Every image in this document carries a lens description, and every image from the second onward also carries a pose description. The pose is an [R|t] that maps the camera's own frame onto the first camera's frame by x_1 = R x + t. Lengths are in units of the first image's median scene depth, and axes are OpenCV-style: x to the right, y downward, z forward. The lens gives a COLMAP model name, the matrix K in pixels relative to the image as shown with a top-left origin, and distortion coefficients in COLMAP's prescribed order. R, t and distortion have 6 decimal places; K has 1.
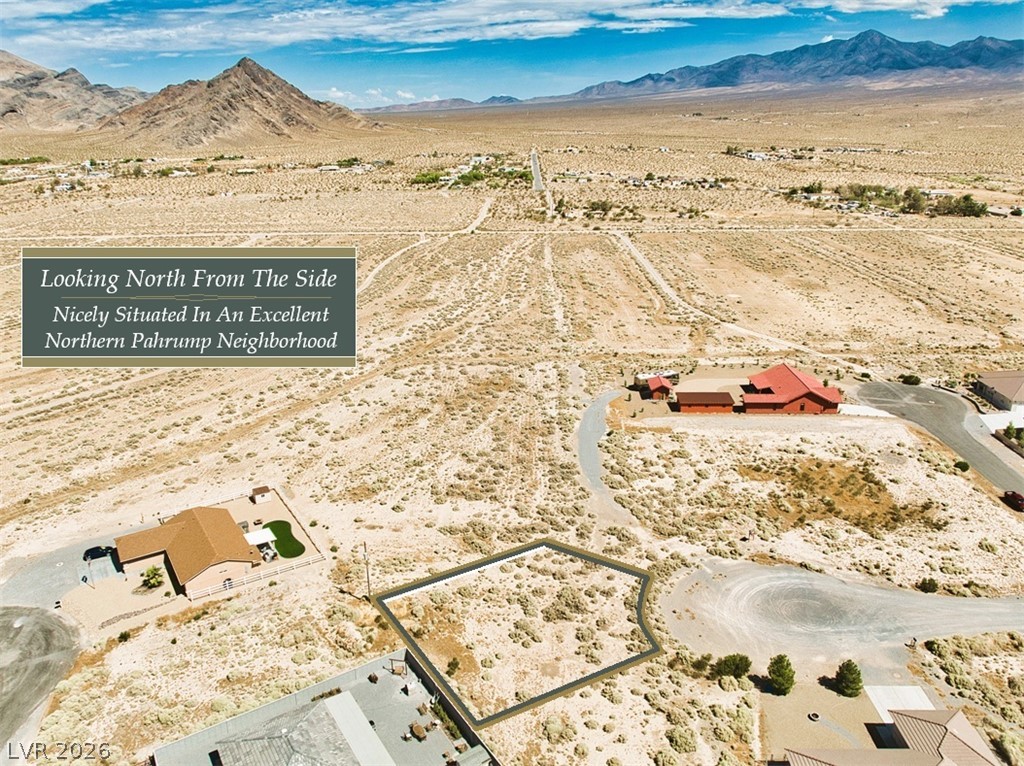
lens RADIAL K [[724.6, 0, 514.9], [0, 724.6, 433.0], [0, 0, 1]] dist [-0.042363, 0.001464]
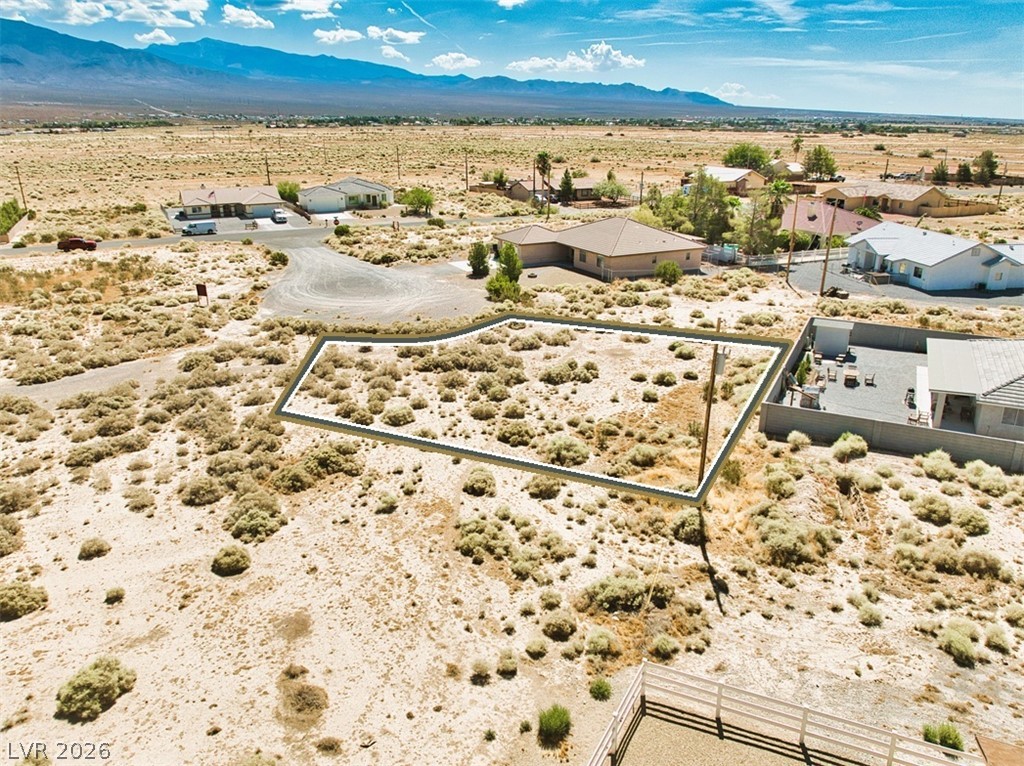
lens RADIAL K [[759.7, 0, 512.0], [0, 759.7, 383.0], [0, 0, 1]] dist [-0.046463, 0.001574]
pose [[-0.488730, -0.278821, 0.826681, -0.261400], [0.342159, 0.810385, 0.475608, -0.013212], [-0.802540, 0.515300, -0.300658, 0.677667]]
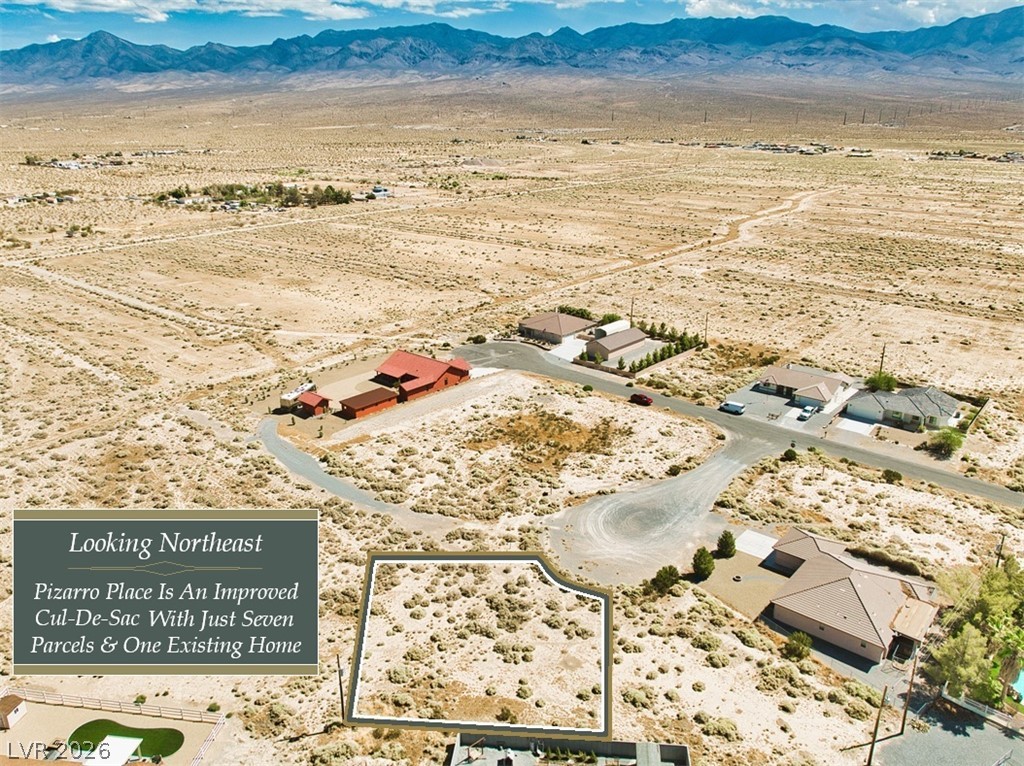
lens RADIAL K [[712.7, 0, 517.3], [0, 712.7, 436.9], [0, 0, 1]] dist [-0.033930, -0.004968]
pose [[0.636210, -0.305695, 0.708369, -0.316599], [0.300939, 0.943753, 0.136991, -0.069025], [-0.710403, 0.126021, 0.692421, 0.164572]]
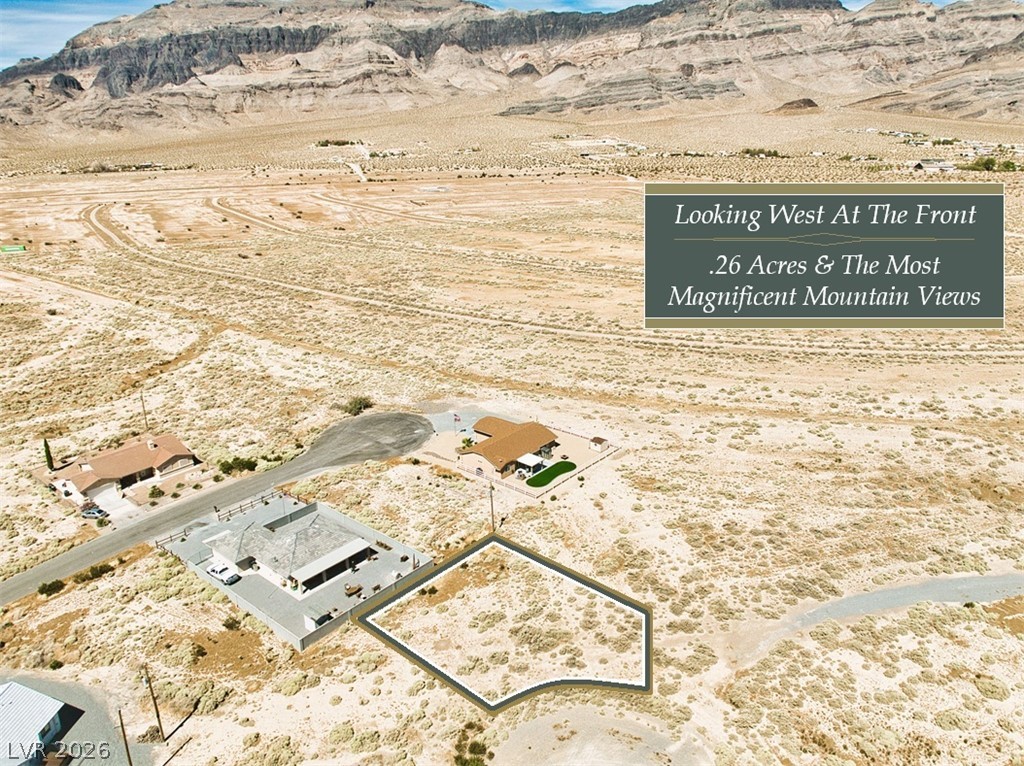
lens RADIAL K [[716.2, 0, 511.9], [0, 716.2, 435.8], [0, 0, 1]] dist [-0.038343, -0.003220]
pose [[0.283709, 0.388404, -0.876727, 0.461413], [-0.362929, 0.889774, 0.276740, -0.146589], [0.887576, 0.239676, 0.393400, 0.307168]]
